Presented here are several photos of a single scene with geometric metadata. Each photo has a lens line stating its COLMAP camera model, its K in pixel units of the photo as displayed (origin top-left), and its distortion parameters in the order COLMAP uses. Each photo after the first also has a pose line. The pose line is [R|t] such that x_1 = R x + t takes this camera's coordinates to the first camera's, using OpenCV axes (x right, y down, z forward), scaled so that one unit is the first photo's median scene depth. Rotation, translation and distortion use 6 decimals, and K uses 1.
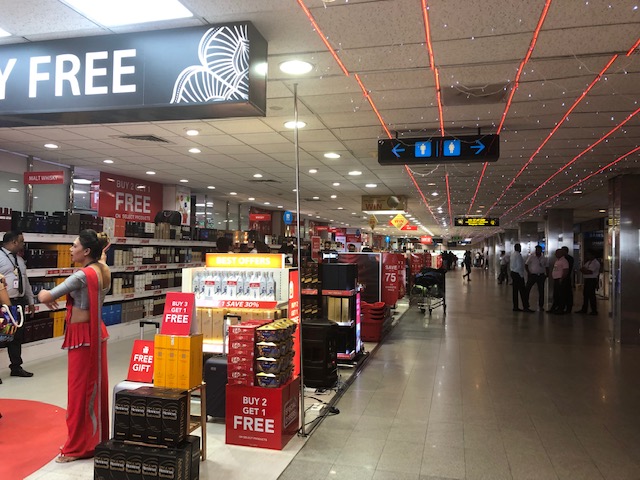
lens RADIAL K [[517.6, 0, 307.7], [0, 517.6, 235.4], [0, 0, 1]] dist [0.030594, -0.012596]
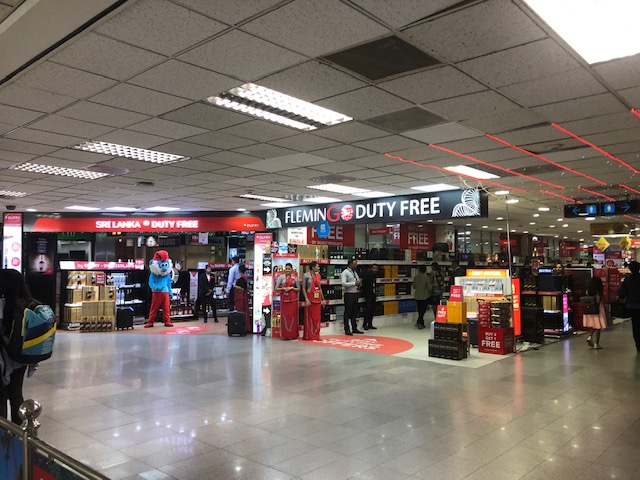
lens RADIAL K [[517.6, 0, 317.3], [0, 517.6, 238.0], [0, 0, 1]] dist [0.030594, -0.012596]
pose [[0.890160, -0.037770, -0.454081, 0.214389], [0.024527, 0.999086, -0.035022, -0.034365], [0.454988, 0.020038, 0.890272, -1.095874]]
